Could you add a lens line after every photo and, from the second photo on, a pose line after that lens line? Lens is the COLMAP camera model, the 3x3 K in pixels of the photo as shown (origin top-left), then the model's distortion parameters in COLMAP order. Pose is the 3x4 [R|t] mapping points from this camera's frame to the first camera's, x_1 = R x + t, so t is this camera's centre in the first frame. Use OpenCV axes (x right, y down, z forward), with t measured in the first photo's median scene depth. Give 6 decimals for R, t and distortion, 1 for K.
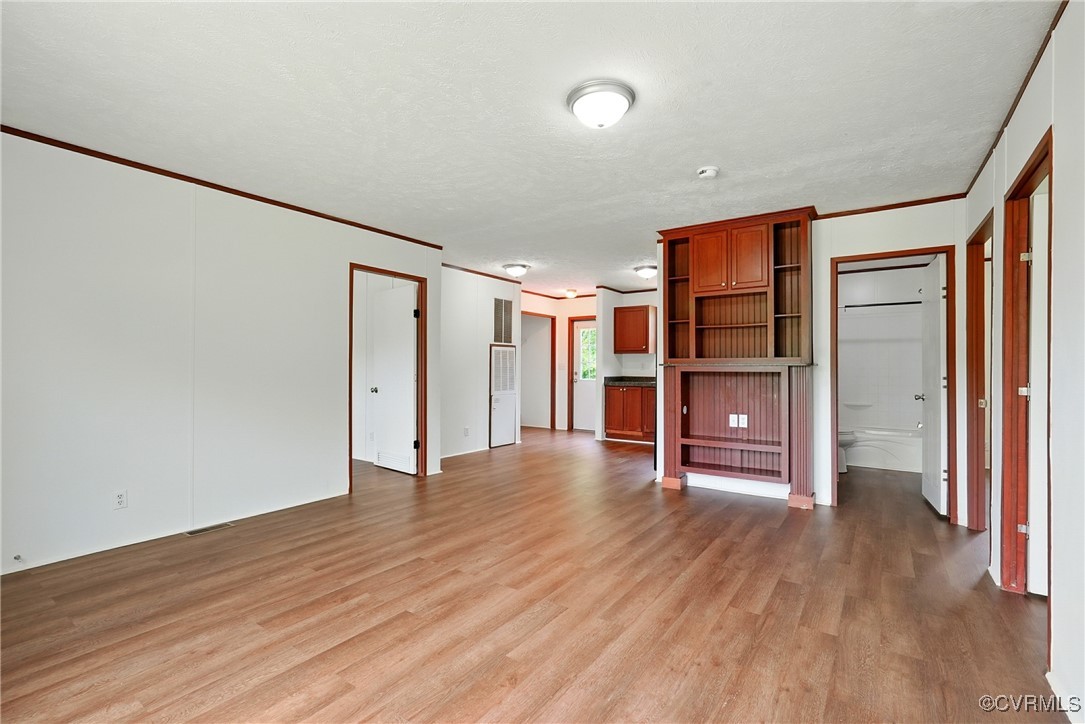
lens RADIAL K [[483.1, 0, 546.8], [0, 483.1, 361.2], [0, 0, 1]] dist [-0.014214, 0.005832]
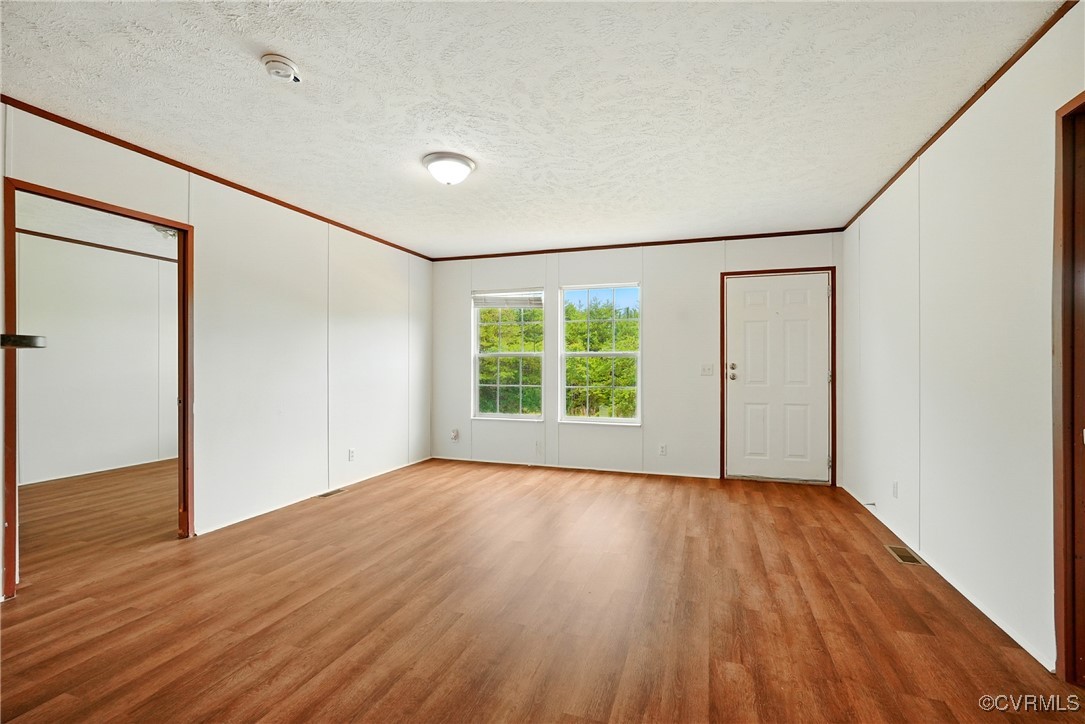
lens RADIAL K [[483.1, 0, 545.3], [0, 483.1, 365.3], [0, 0, 1]] dist [-0.014214, 0.005832]
pose [[-0.960400, -0.006004, -0.278559, 0.150762], [-0.001582, 0.999869, -0.016099, 0.023805], [0.278620, -0.015021, -0.960284, 1.584916]]
